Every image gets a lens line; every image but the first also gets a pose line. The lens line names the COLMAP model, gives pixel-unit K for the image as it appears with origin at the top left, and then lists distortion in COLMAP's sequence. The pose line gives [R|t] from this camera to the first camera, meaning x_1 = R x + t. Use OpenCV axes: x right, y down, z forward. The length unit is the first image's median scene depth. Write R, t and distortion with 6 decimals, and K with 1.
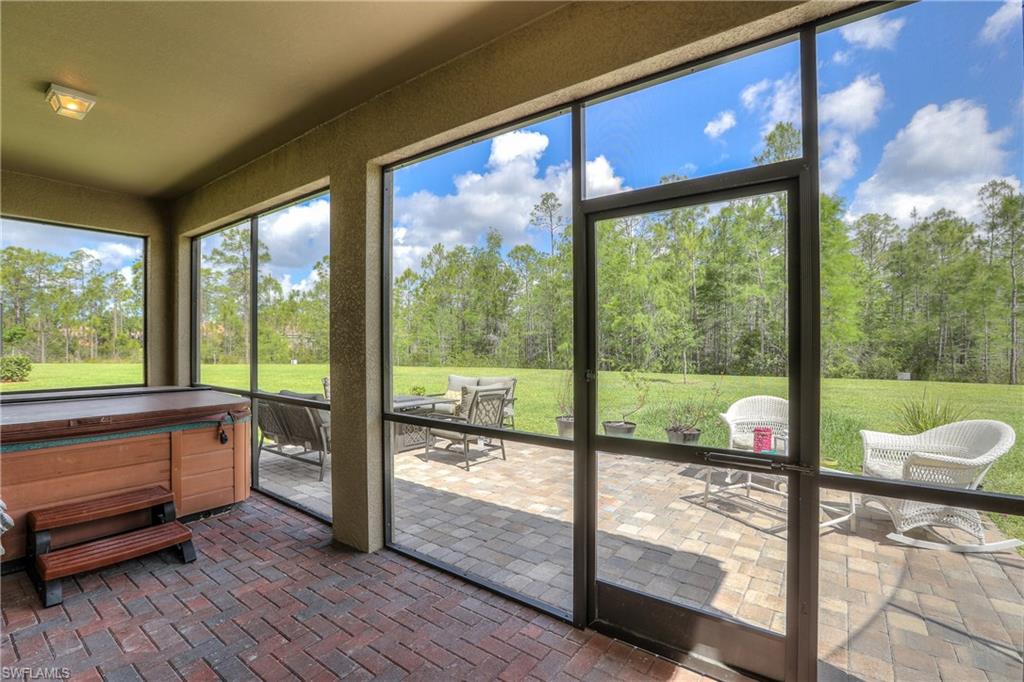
lens RADIAL K [[464.9, 0, 506.8], [0, 464.9, 335.3], [0, 0, 1]] dist [-0.038513, 0.007976]
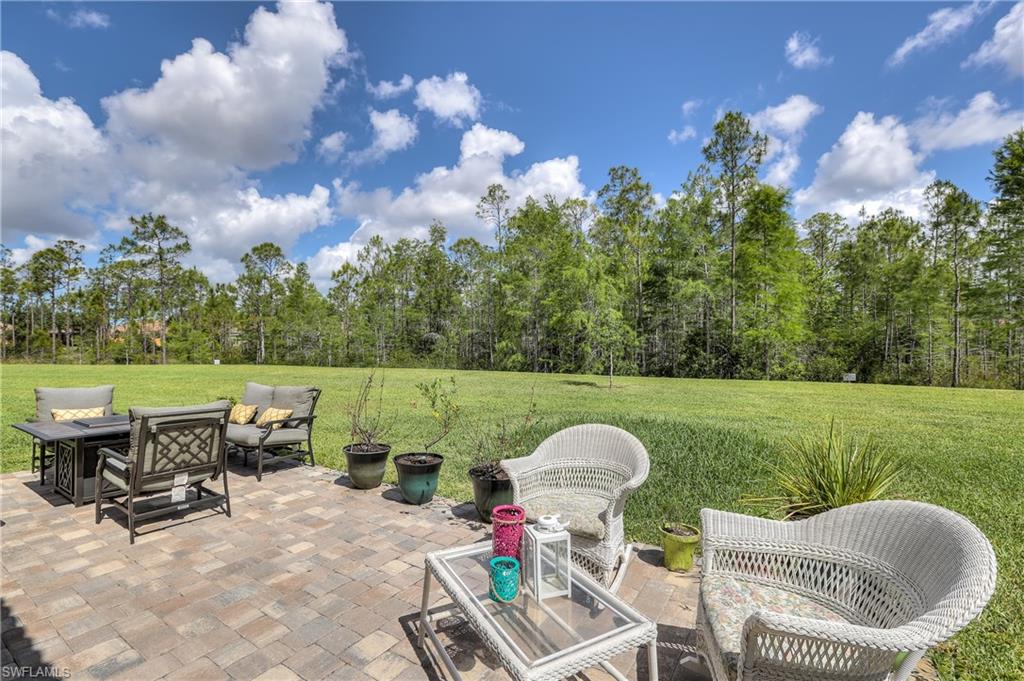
lens RADIAL K [[464.9, 0, 509.3], [0, 464.9, 337.2], [0, 0, 1]] dist [-0.038513, 0.007976]
pose [[0.997648, 0.002131, 0.068514, 0.073774], [-0.002496, 0.999983, 0.005242, 0.002011], [-0.068501, -0.005401, 0.997636, 0.069827]]
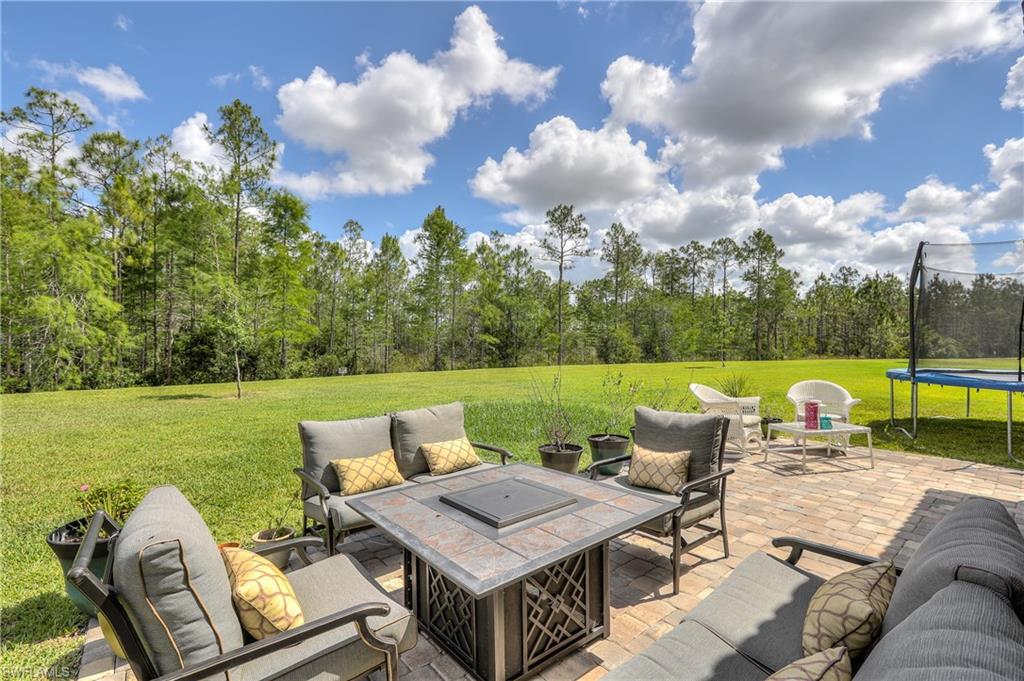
lens RADIAL K [[464.9, 0, 516.8], [0, 464.9, 342.9], [0, 0, 1]] dist [-0.038513, 0.007976]
pose [[0.227804, -0.008171, 0.973673, -0.139223], [-0.010138, 0.999891, 0.010763, 0.002339], [-0.973654, -0.012323, 0.227696, 0.219614]]
